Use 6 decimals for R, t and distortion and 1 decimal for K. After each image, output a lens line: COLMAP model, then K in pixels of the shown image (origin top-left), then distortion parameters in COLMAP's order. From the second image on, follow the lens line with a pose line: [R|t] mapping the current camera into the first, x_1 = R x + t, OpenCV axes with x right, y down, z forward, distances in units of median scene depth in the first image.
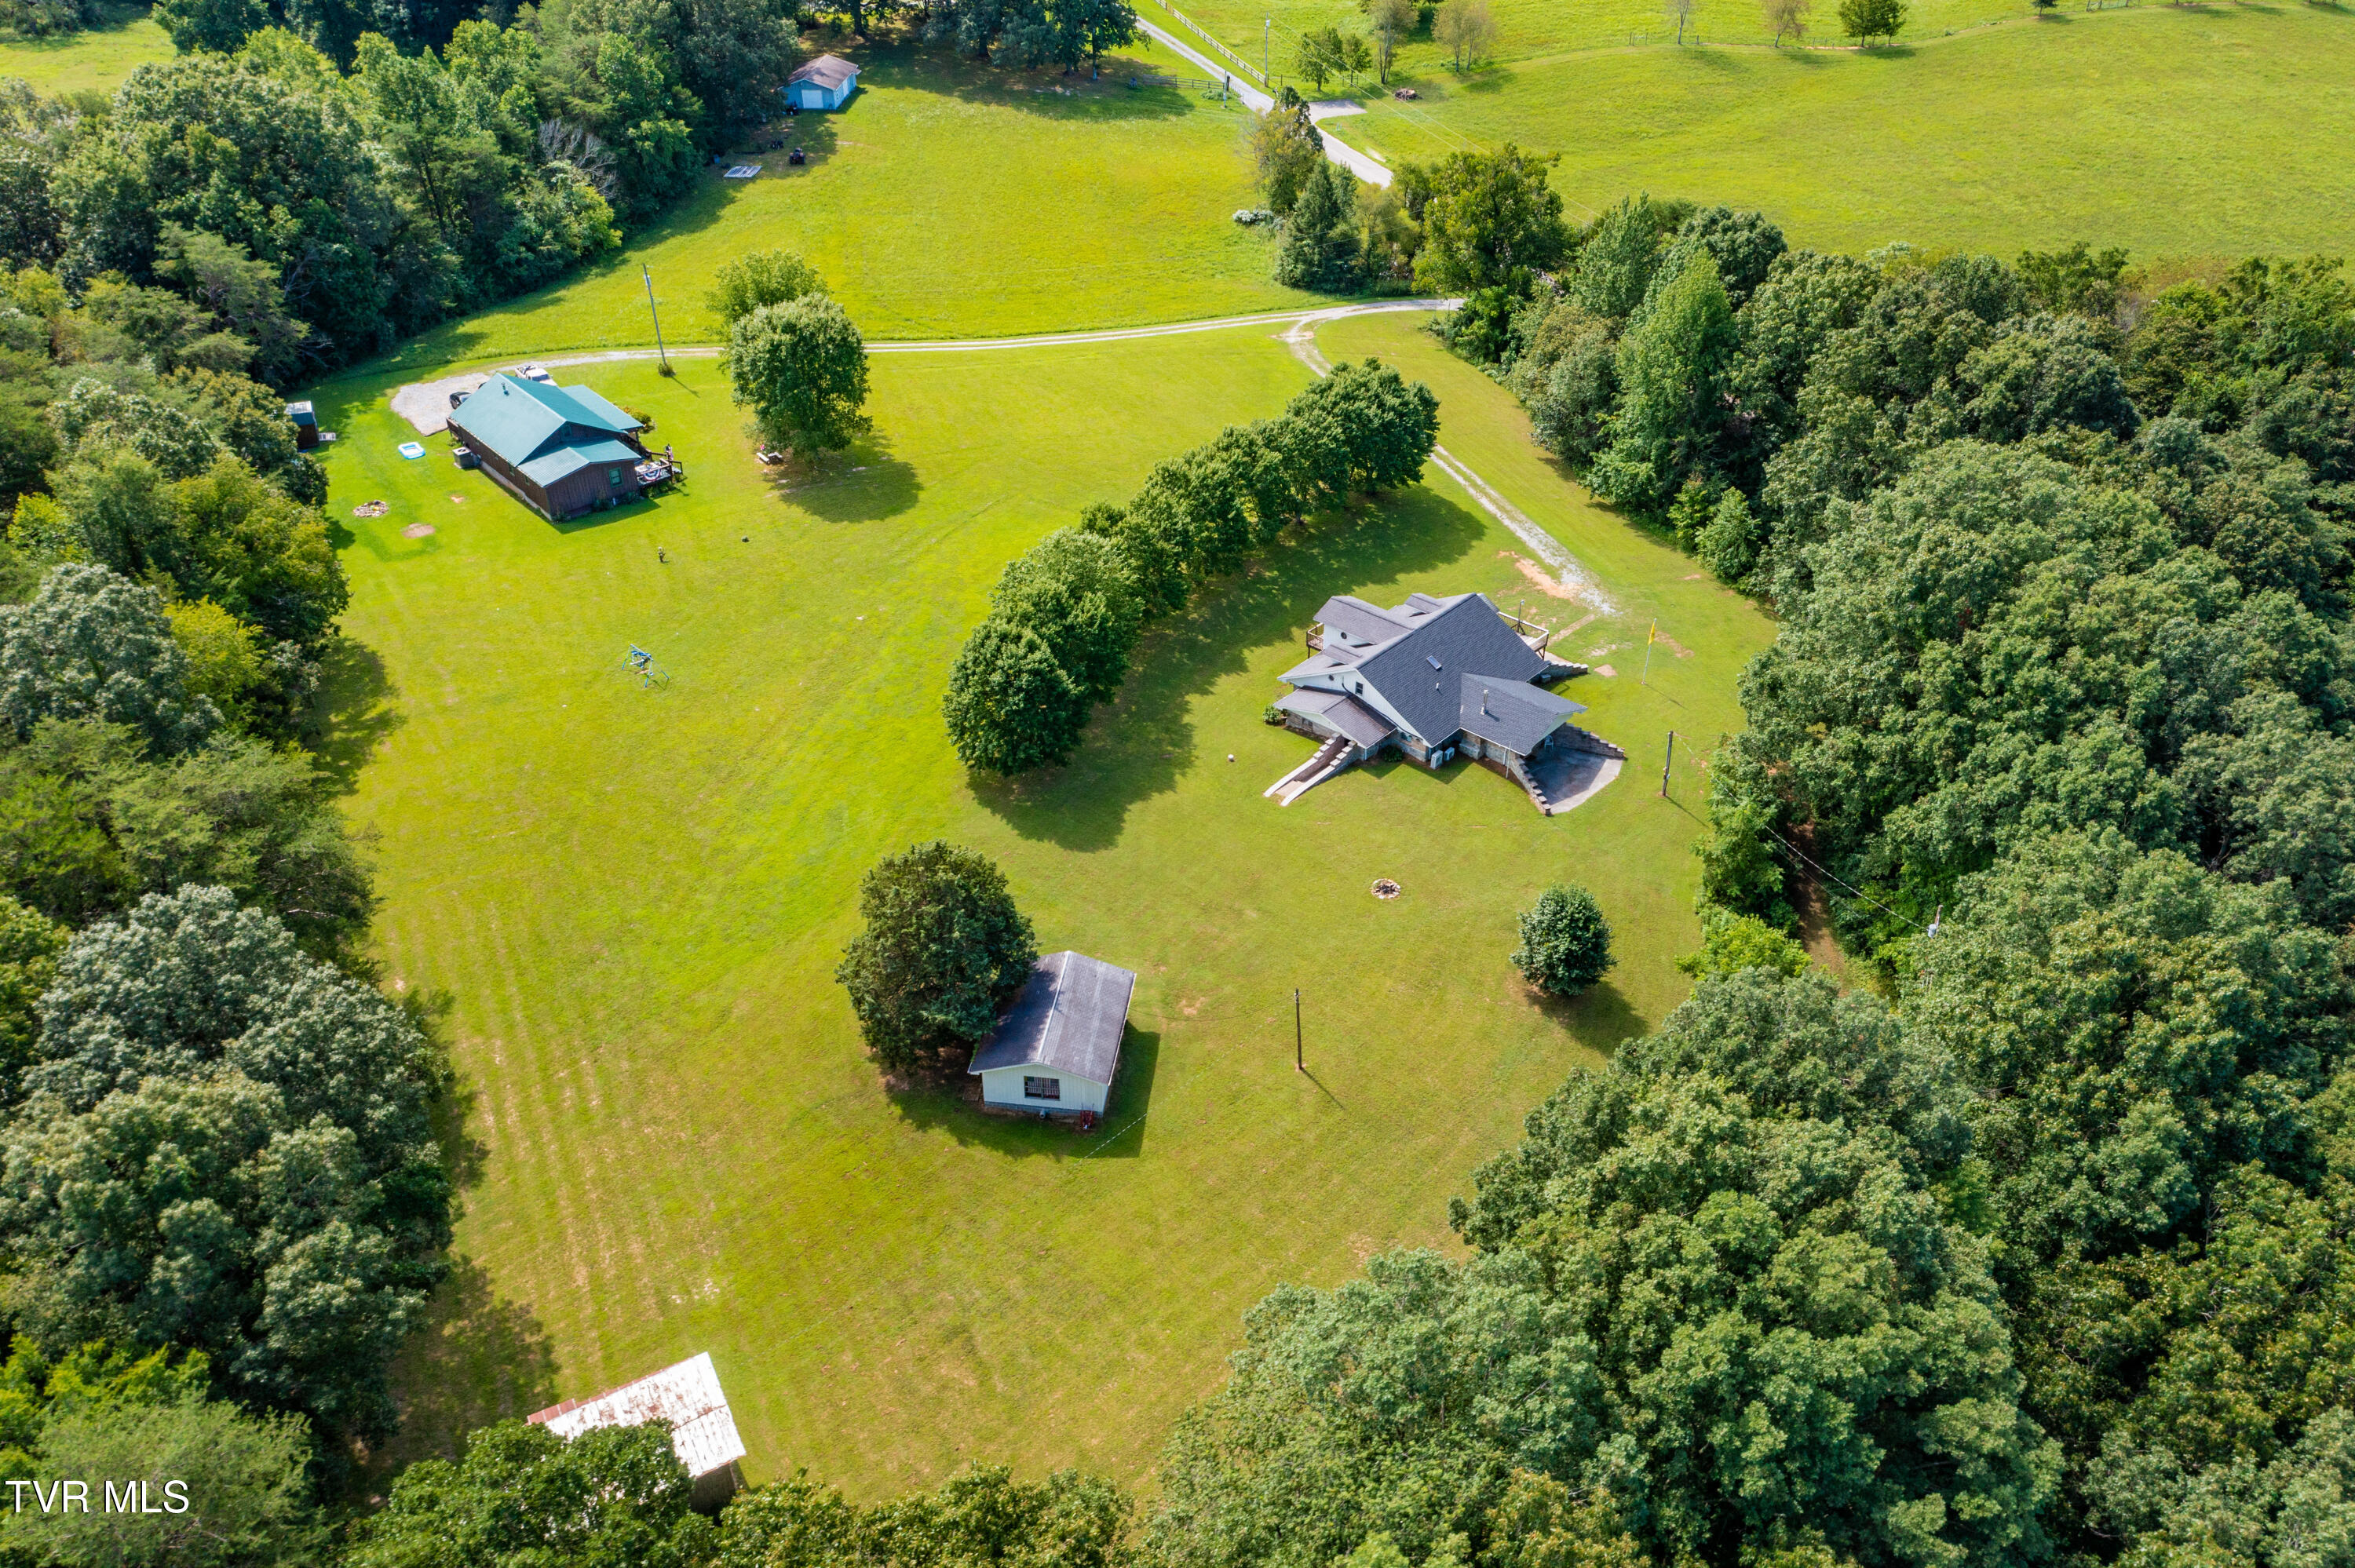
lens RADIAL K [[1875.4, 0, 1182.6], [0, 1875.4, 787.6], [0, 0, 1]] dist [-0.001431, 0.010282]
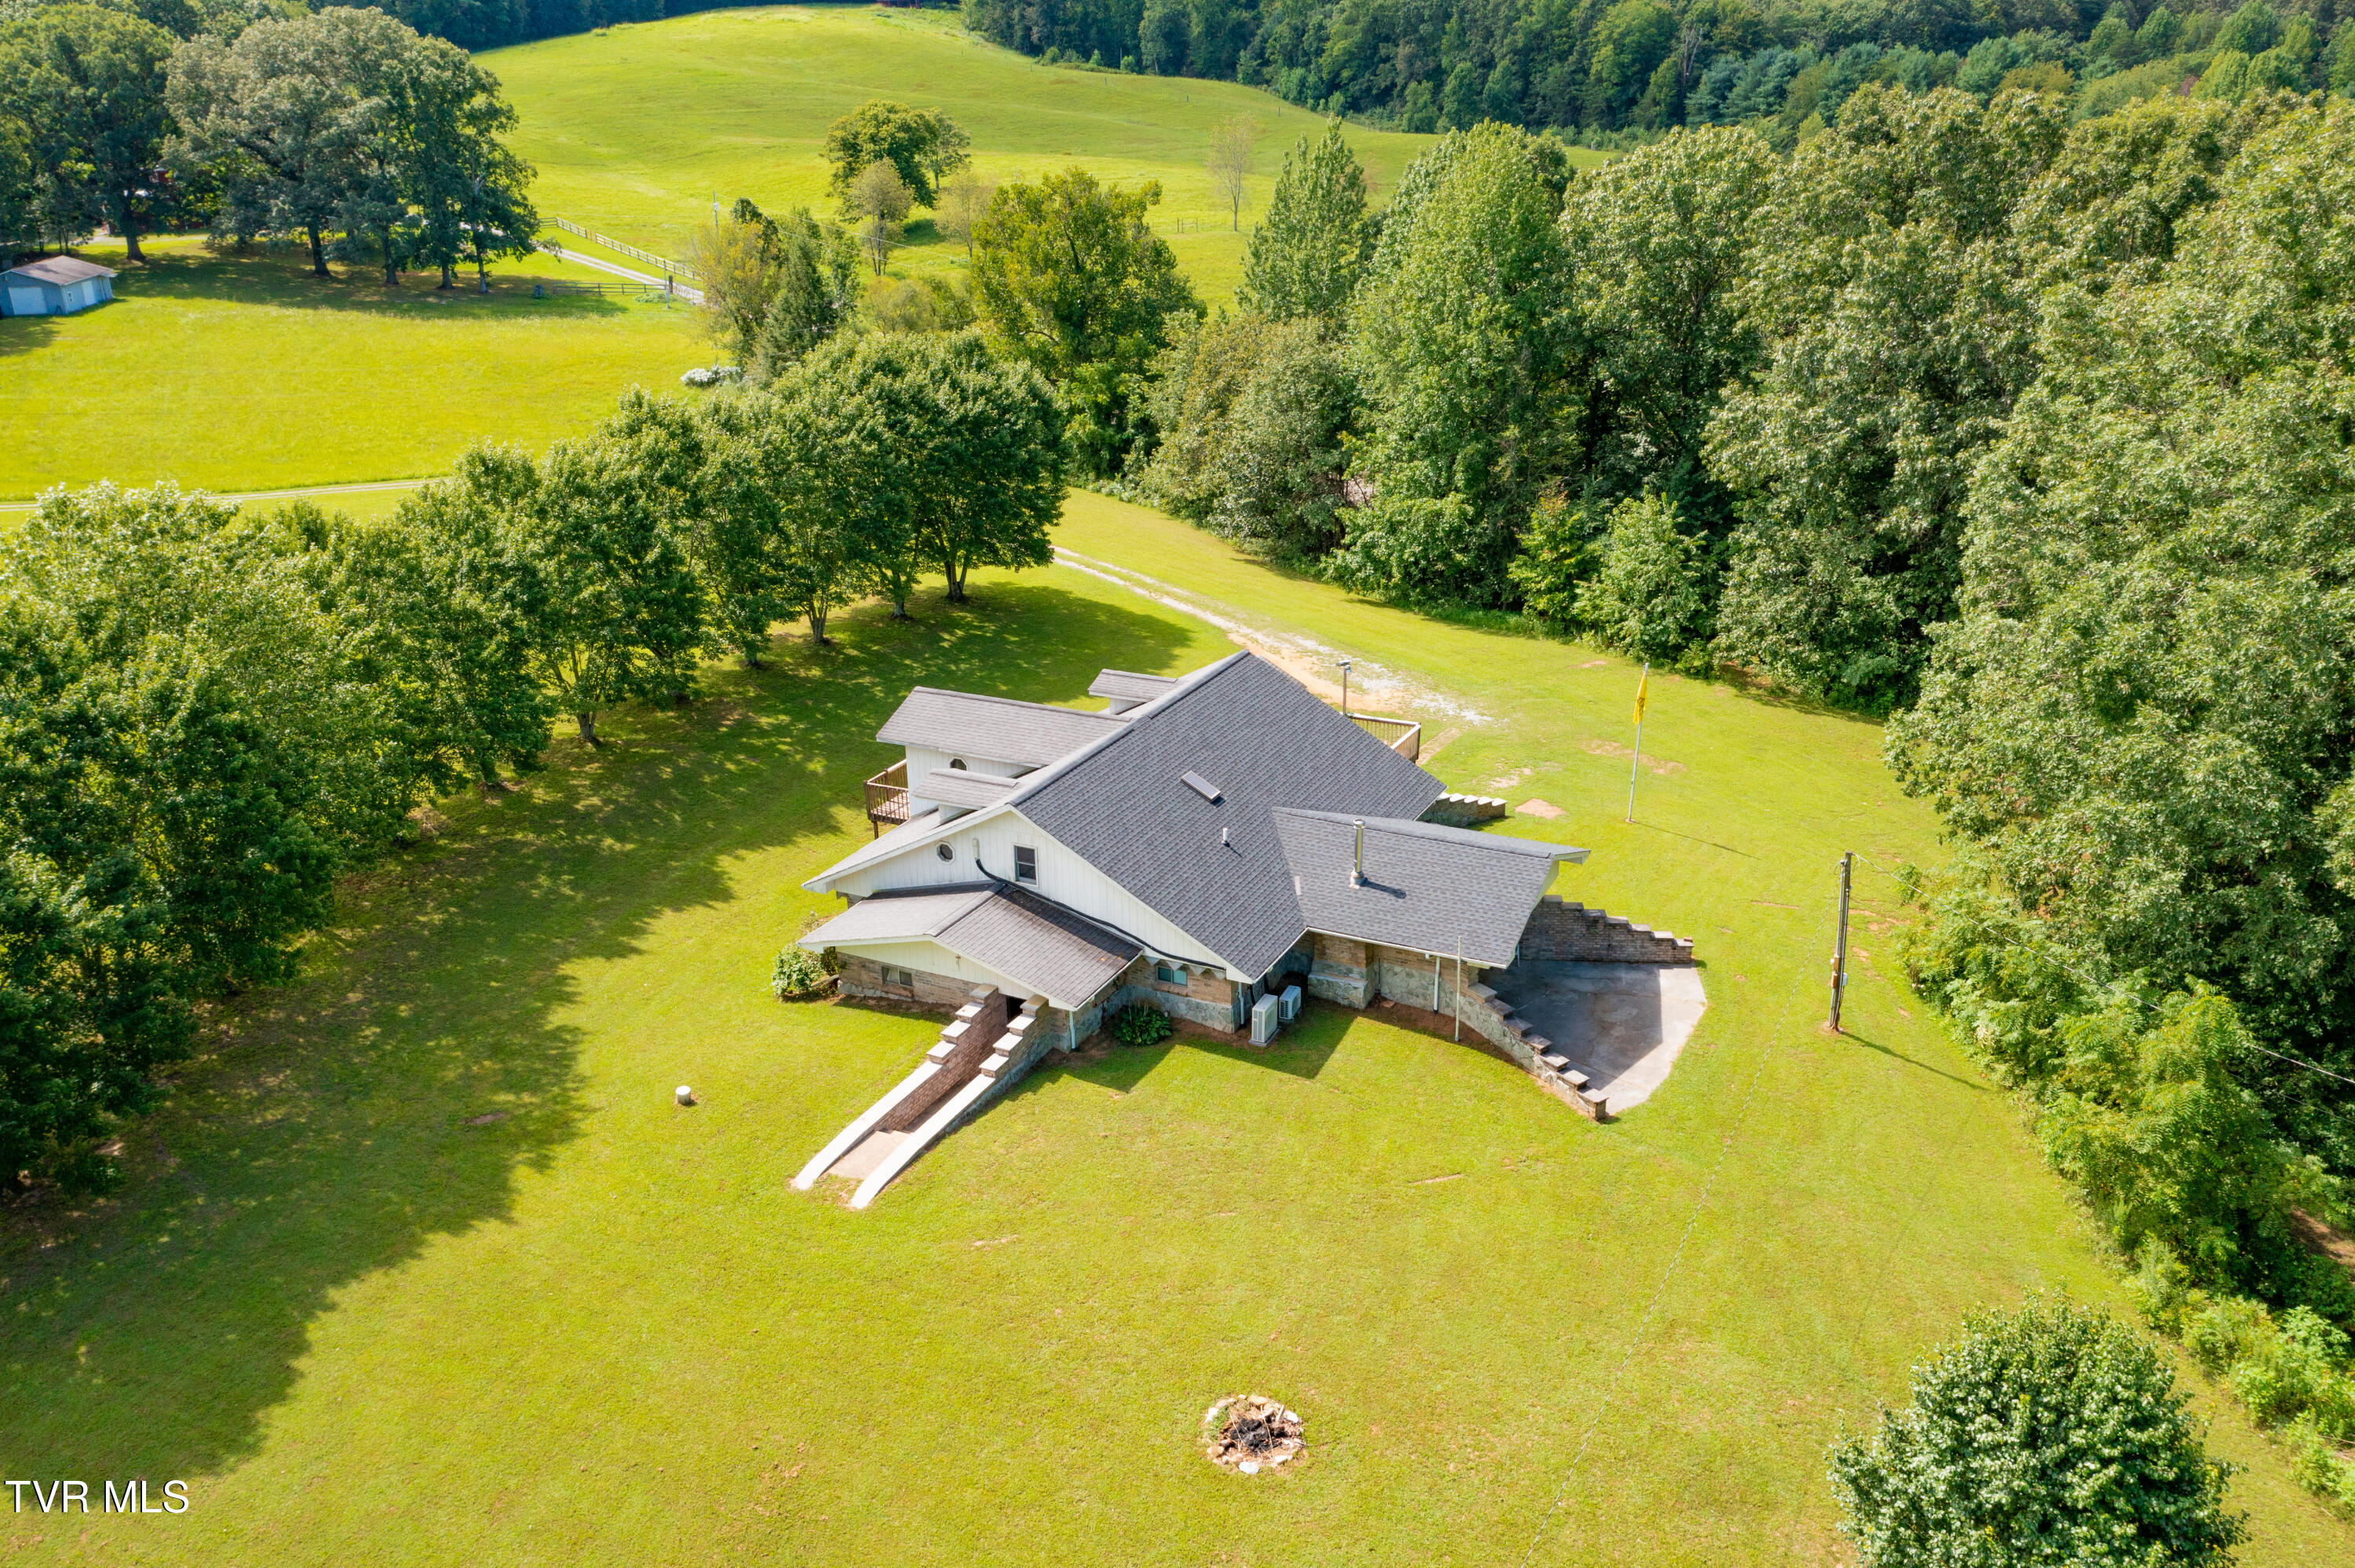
lens RADIAL K [[1870.0, 0, 1186.9], [0, 1870.0, 802.7], [0, 0, 1]] dist [-0.010331, 0.004276]
pose [[0.962992, -0.106801, 0.247465, 0.032608], [0.159377, 0.966065, -0.203269, 0.014684], [-0.217358, 0.235187, 0.947335, 0.600284]]
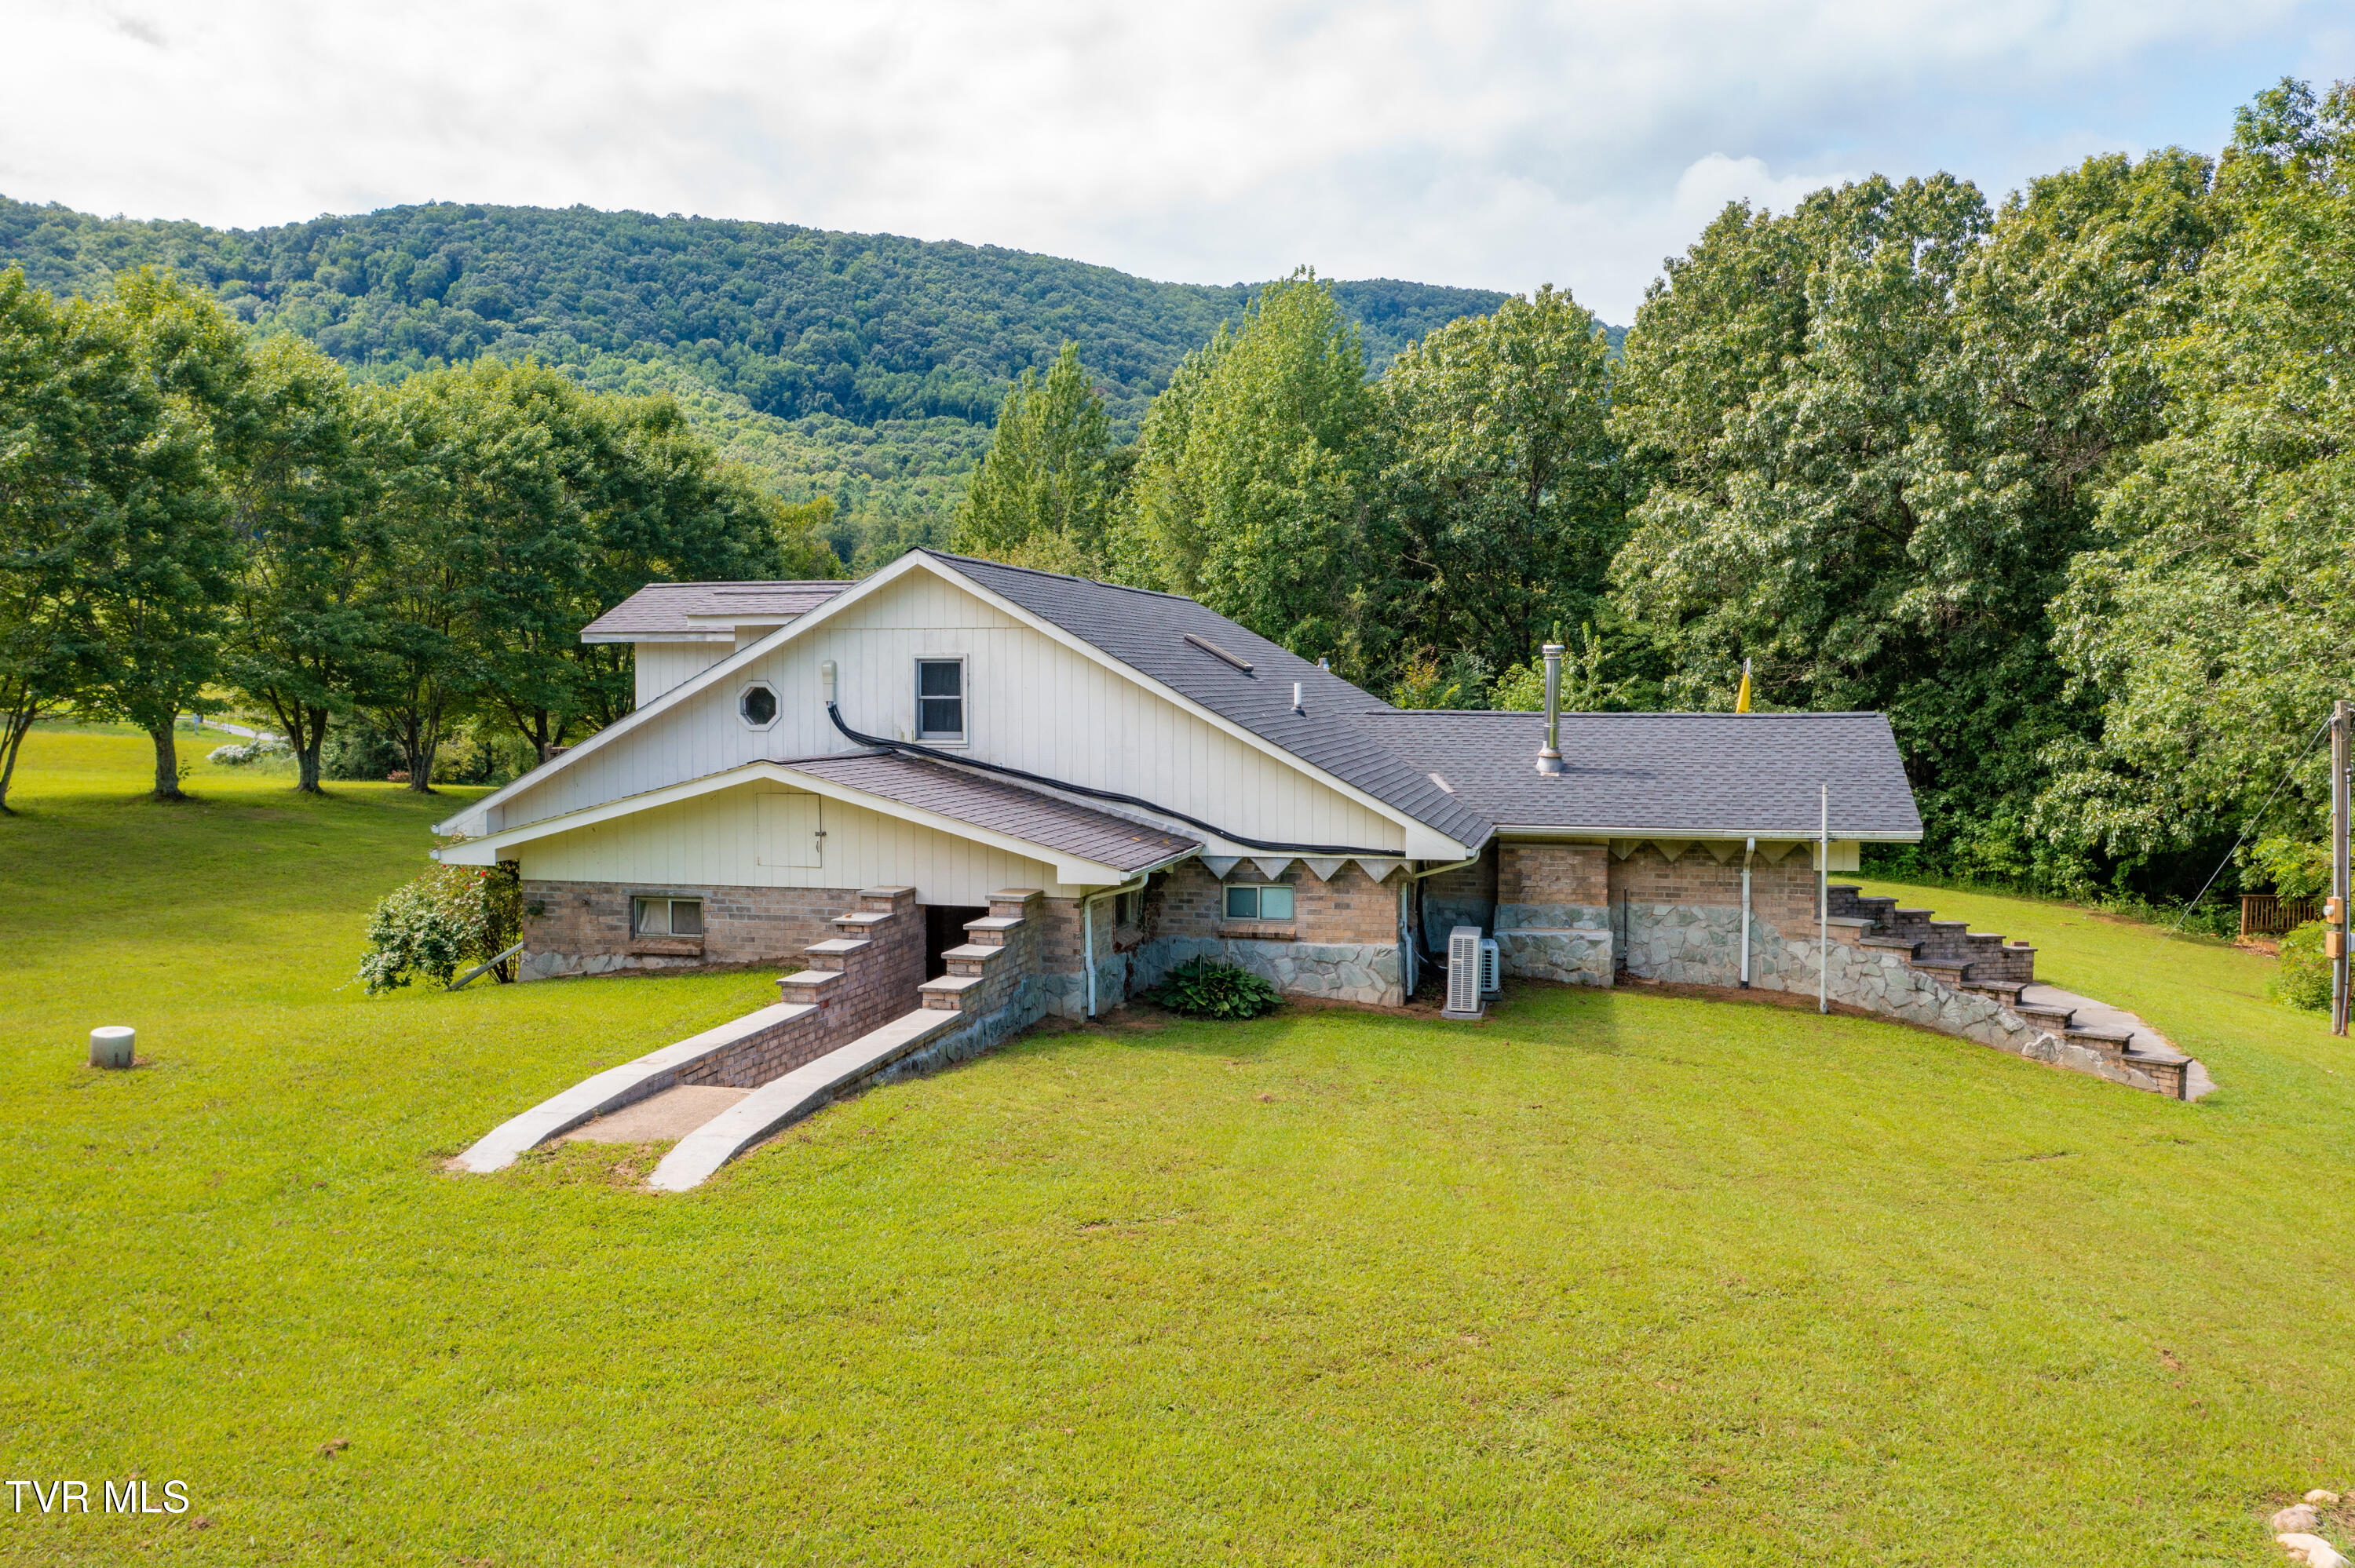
lens RADIAL K [[1875.4, 0, 1182.6], [0, 1875.4, 787.6], [0, 0, 1]] dist [-0.001431, 0.010282]
pose [[0.878967, -0.020604, 0.476437, 0.026863], [0.264218, 0.852745, -0.450572, 0.039368], [-0.396996, 0.521921, 0.754979, 0.805156]]
